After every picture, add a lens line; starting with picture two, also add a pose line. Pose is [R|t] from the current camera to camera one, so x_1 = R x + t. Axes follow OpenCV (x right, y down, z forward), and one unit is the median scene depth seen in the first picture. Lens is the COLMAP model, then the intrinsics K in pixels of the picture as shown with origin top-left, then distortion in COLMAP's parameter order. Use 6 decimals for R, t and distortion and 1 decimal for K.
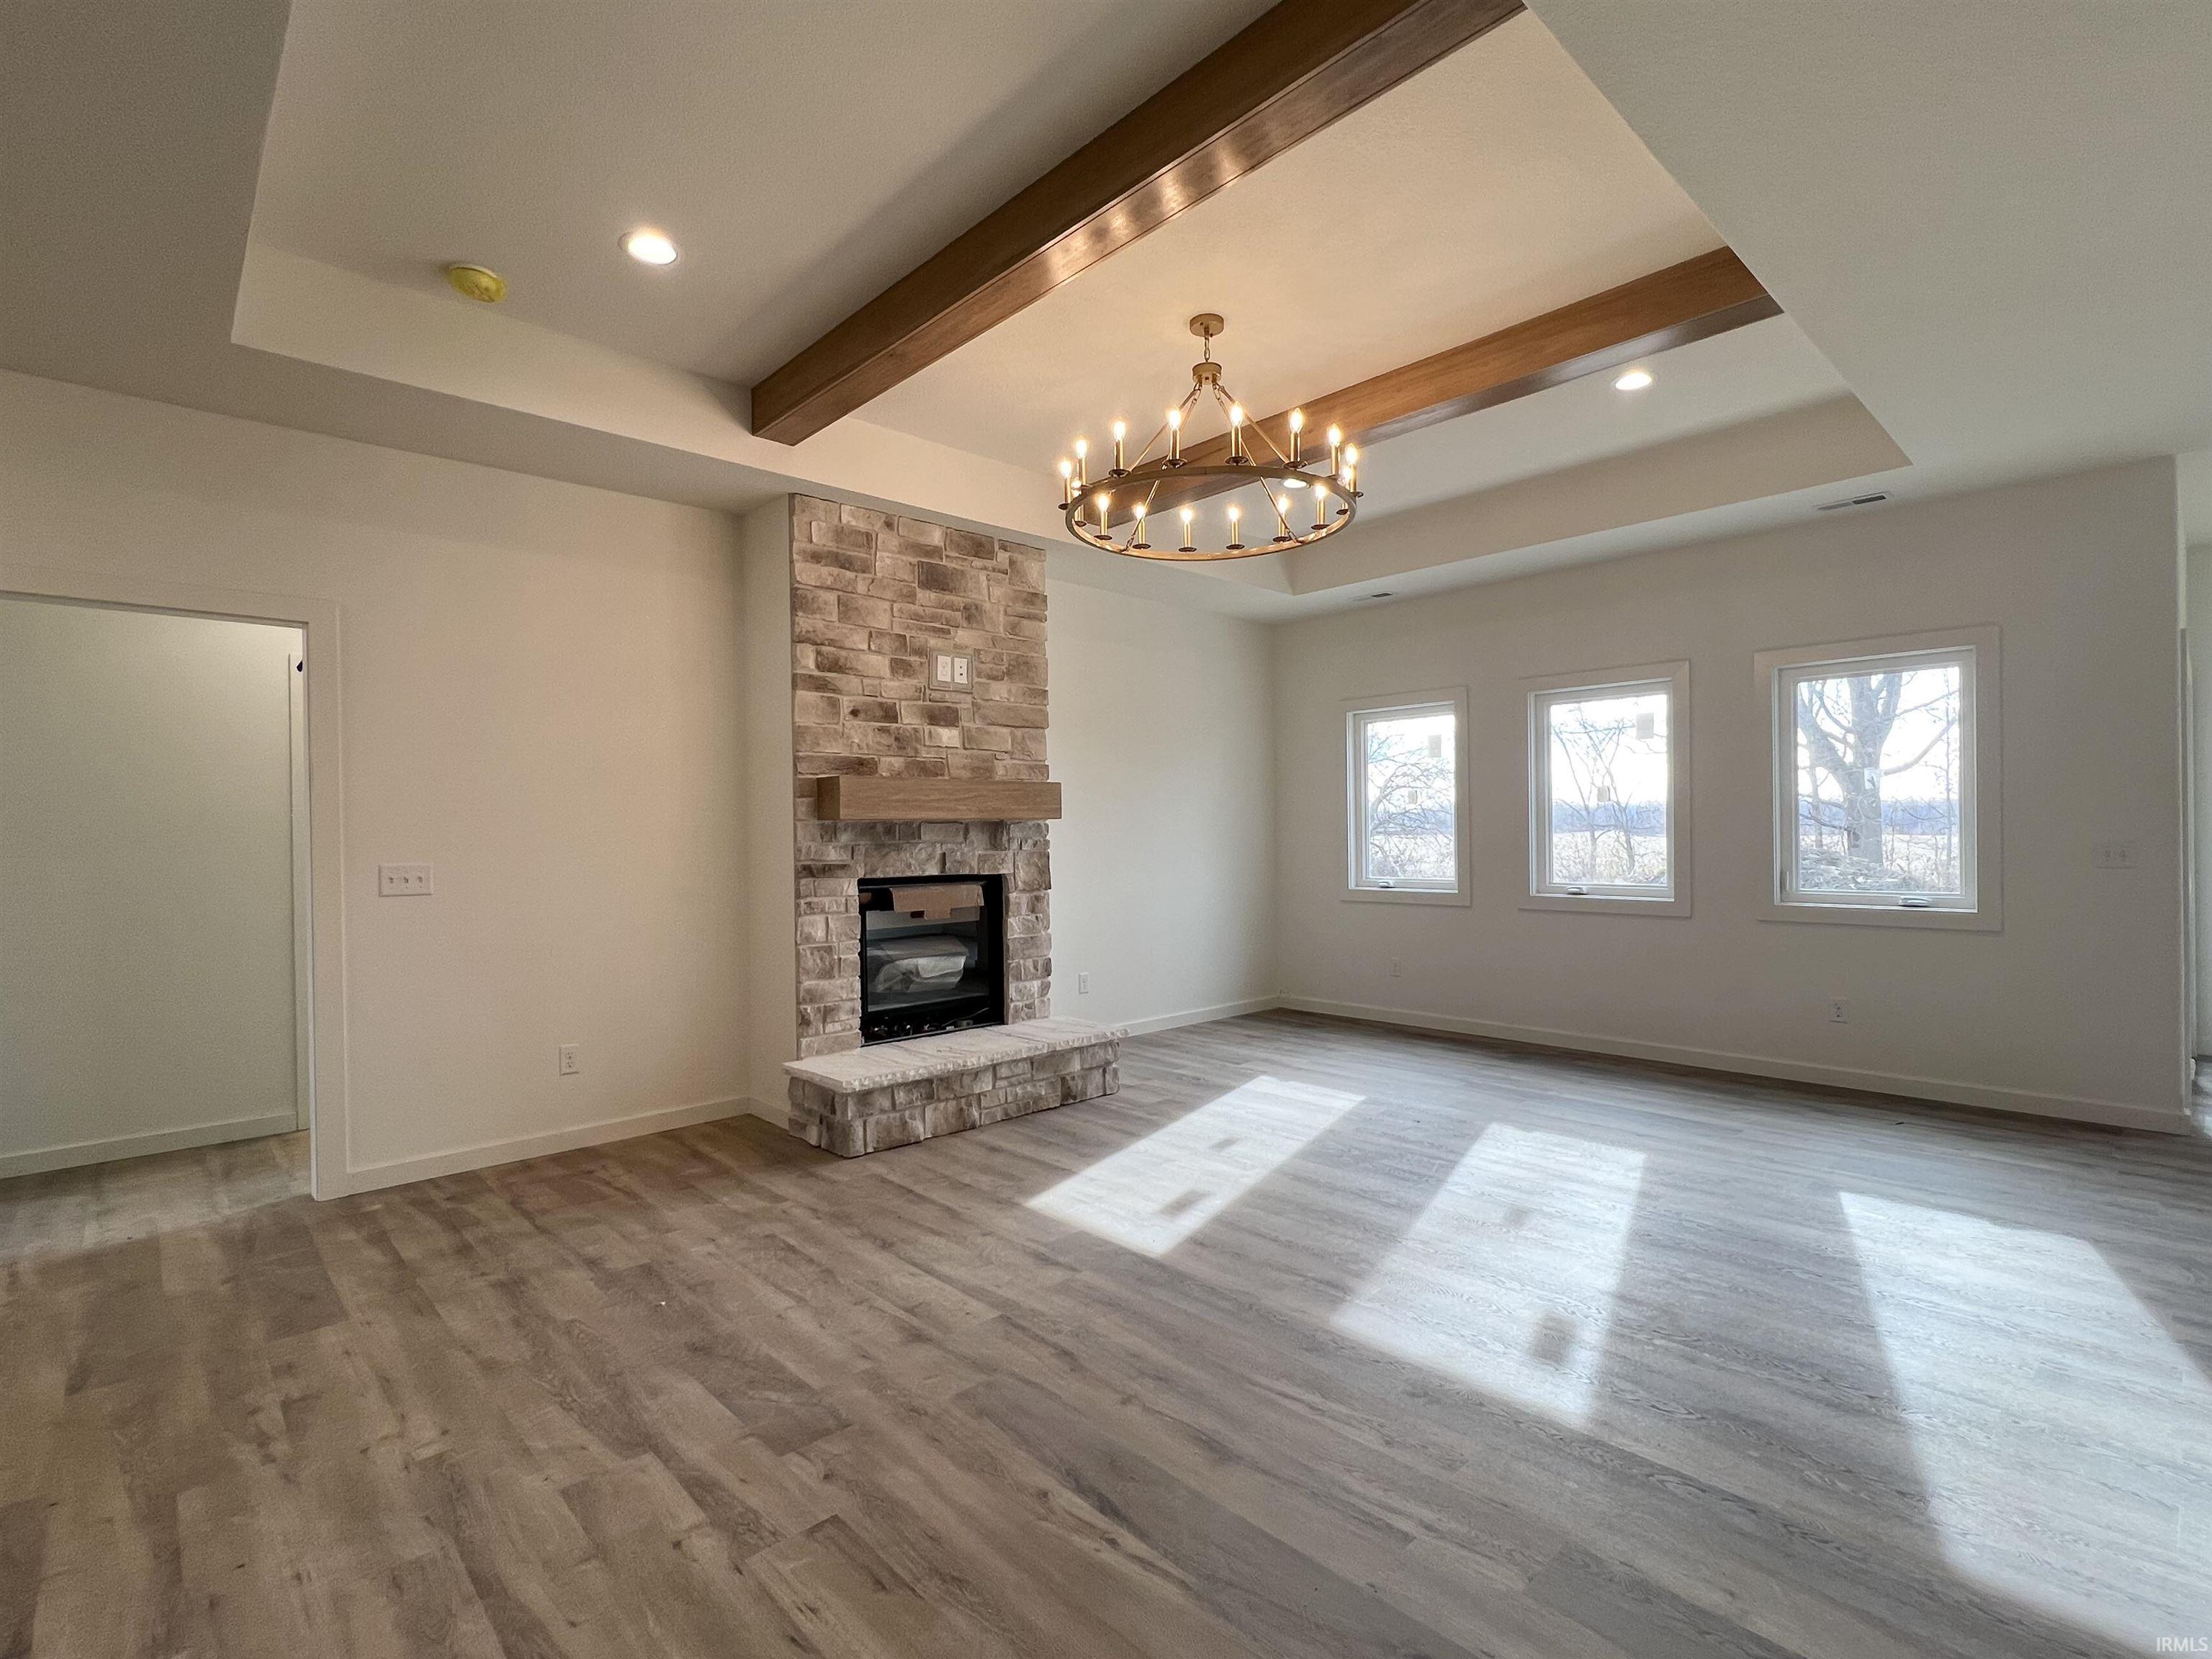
lens RADIAL K [[1038.6, 0, 1110.3], [0, 1038.6, 837.5], [0, 0, 1]] dist [-0.001029, 0.000241]
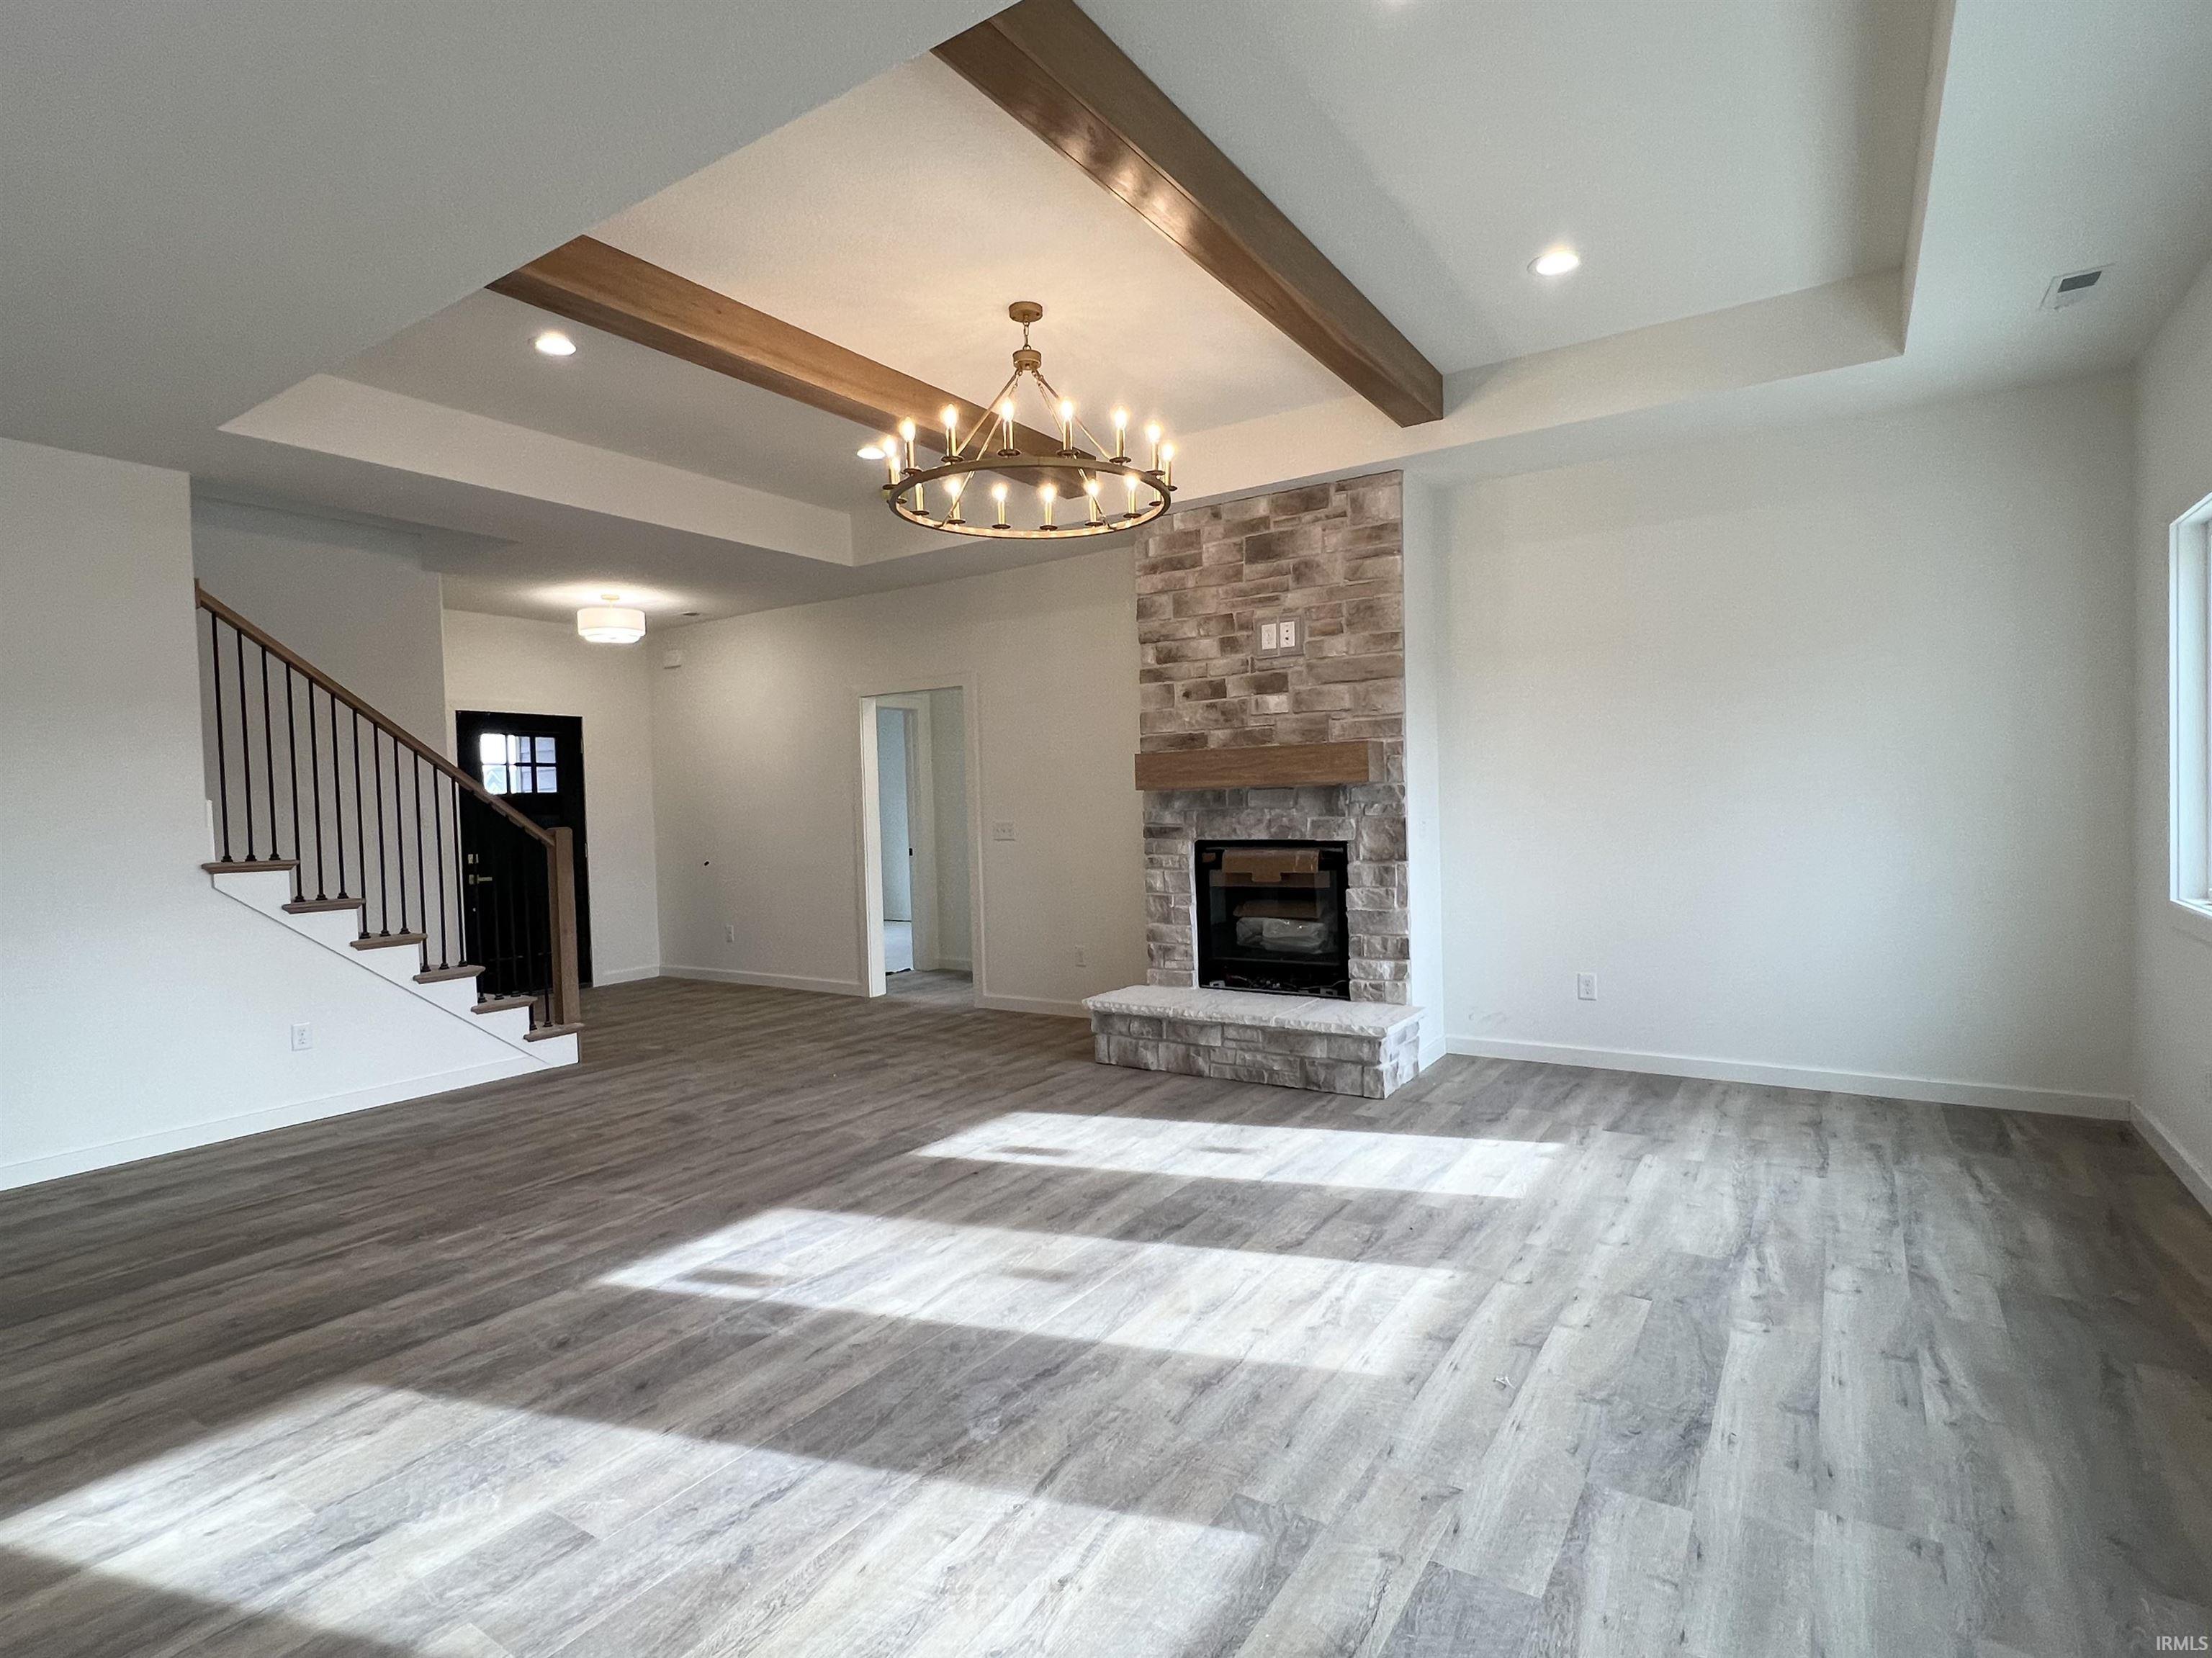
lens RADIAL K [[1112.2, 0, 1105.4], [0, 1112.2, 834.7], [0, 0, 1]] dist [0.000180, 0.000209]
pose [[0.229036, 0.033629, -0.972837, 0.925412], [0.022619, 0.998949, 0.039857, -0.017268], [0.973155, -0.031134, 0.228035, 0.629683]]
